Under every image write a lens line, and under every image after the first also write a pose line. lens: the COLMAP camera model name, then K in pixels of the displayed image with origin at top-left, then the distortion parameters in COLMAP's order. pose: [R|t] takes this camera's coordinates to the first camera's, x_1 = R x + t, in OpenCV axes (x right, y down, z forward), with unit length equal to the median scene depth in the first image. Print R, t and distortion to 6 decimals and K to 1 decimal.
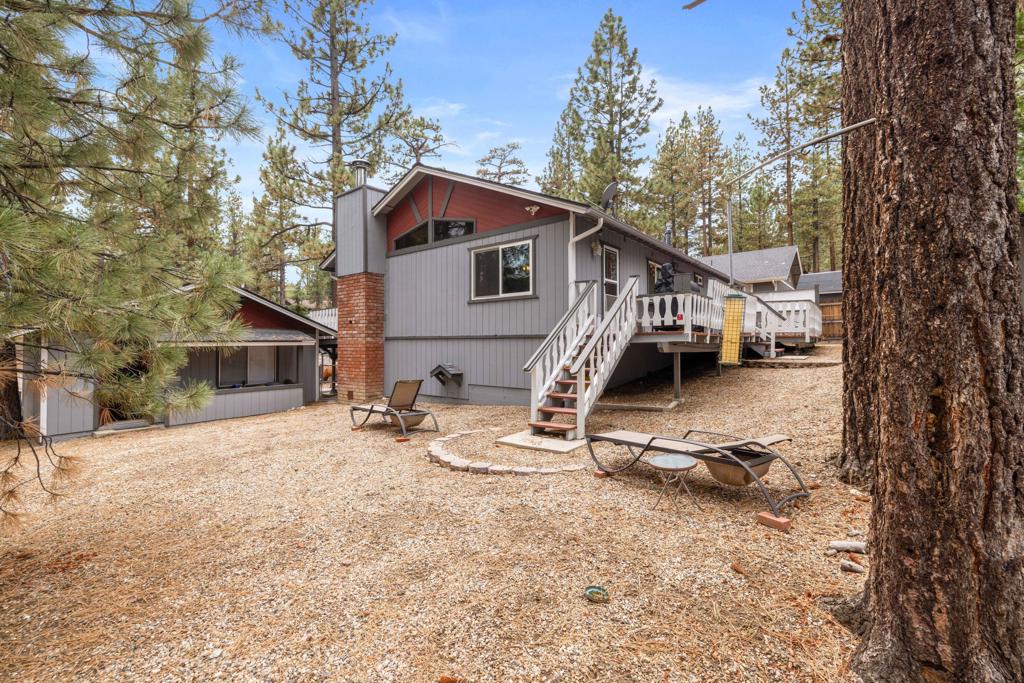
lens RADIAL K [[430.6, 0, 511.7], [0, 430.6, 334.9], [0, 0, 1]] dist [-0.000073, 0.000097]
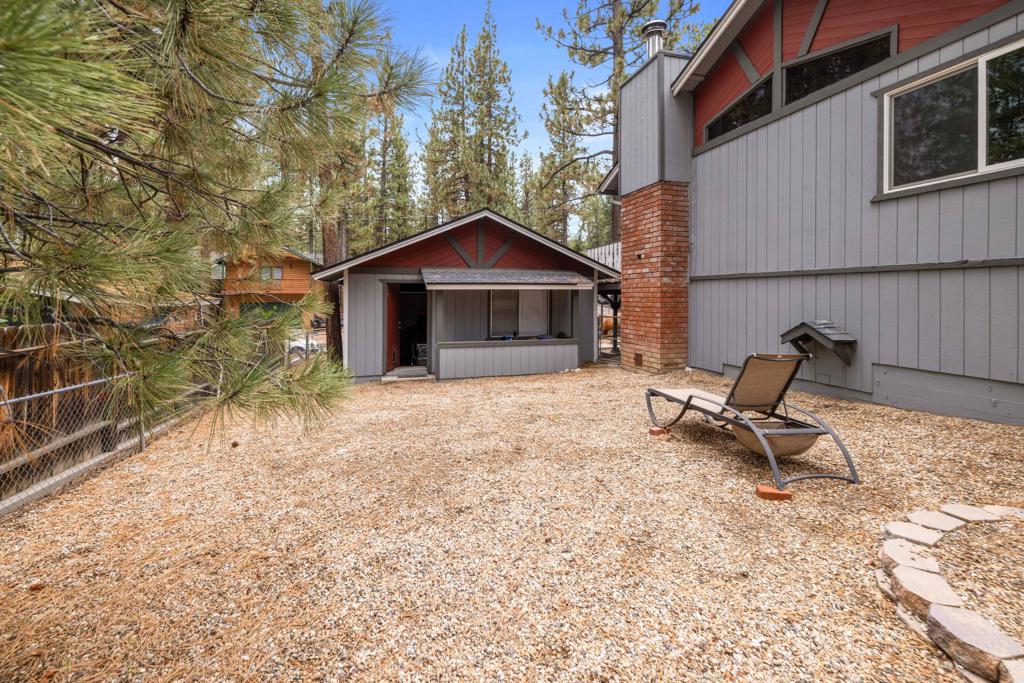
lens RADIAL K [[446.0, 0, 512.9], [0, 446.0, 299.4], [0, 0, 1]] dist [0.000431, -0.000111]
pose [[0.818580, 0.011565, -0.574276, -0.123875], [0.004187, 0.999651, 0.026100, 0.020858], [0.574377, -0.023769, 0.818246, 0.283787]]
